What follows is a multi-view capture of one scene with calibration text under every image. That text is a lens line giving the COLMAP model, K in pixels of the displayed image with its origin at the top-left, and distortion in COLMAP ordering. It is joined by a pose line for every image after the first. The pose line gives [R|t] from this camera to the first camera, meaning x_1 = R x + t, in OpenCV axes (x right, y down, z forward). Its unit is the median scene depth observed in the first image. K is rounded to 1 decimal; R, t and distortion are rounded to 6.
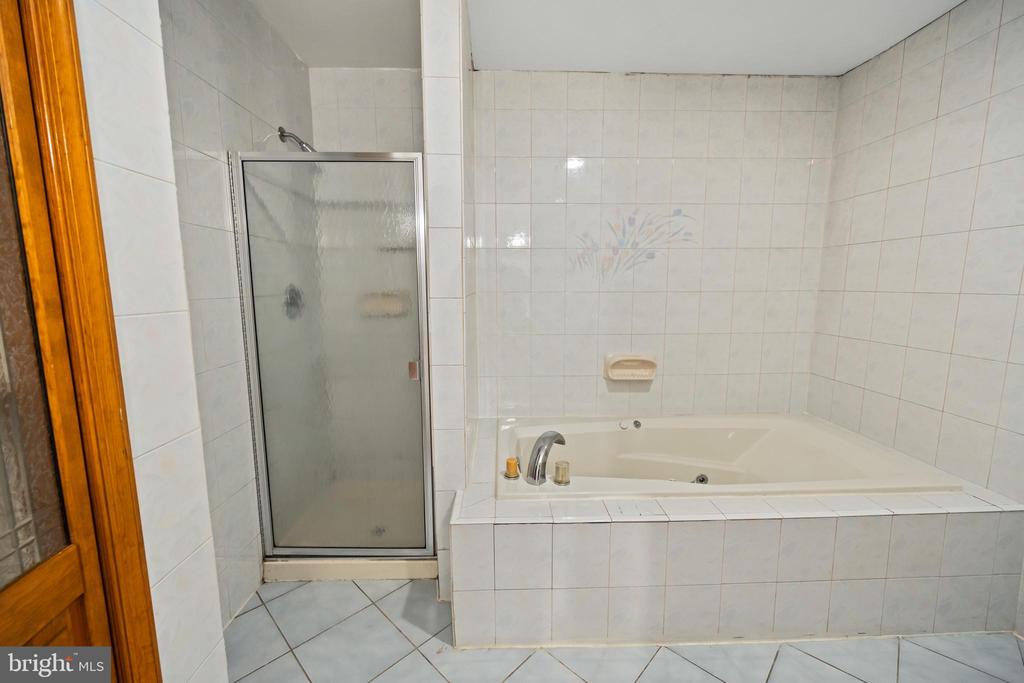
lens RADIAL K [[416.7, 0, 510.7], [0, 416.7, 342.2], [0, 0, 1]] dist [-0.007271, -0.000149]
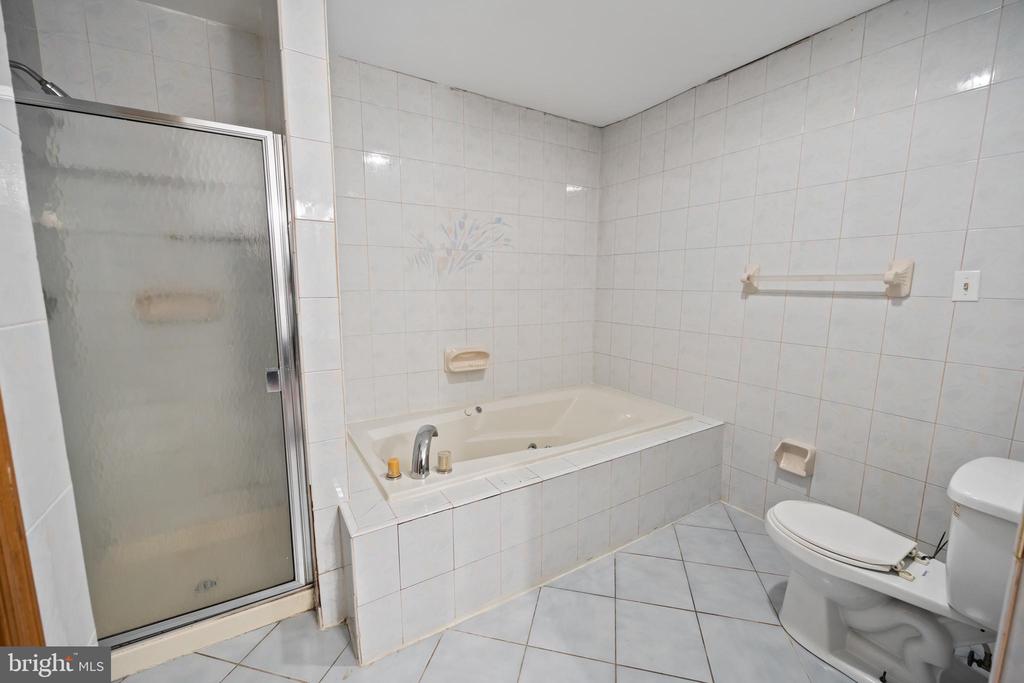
lens RADIAL K [[416.7, 0, 503.9], [0, 416.7, 342.5], [0, 0, 1]] dist [-0.007271, -0.000149]
pose [[0.863894, -0.065337, 0.499418, -0.187856], [0.062077, 0.997803, 0.023157, -0.002800], [-0.499833, 0.010997, 0.866052, 0.004253]]
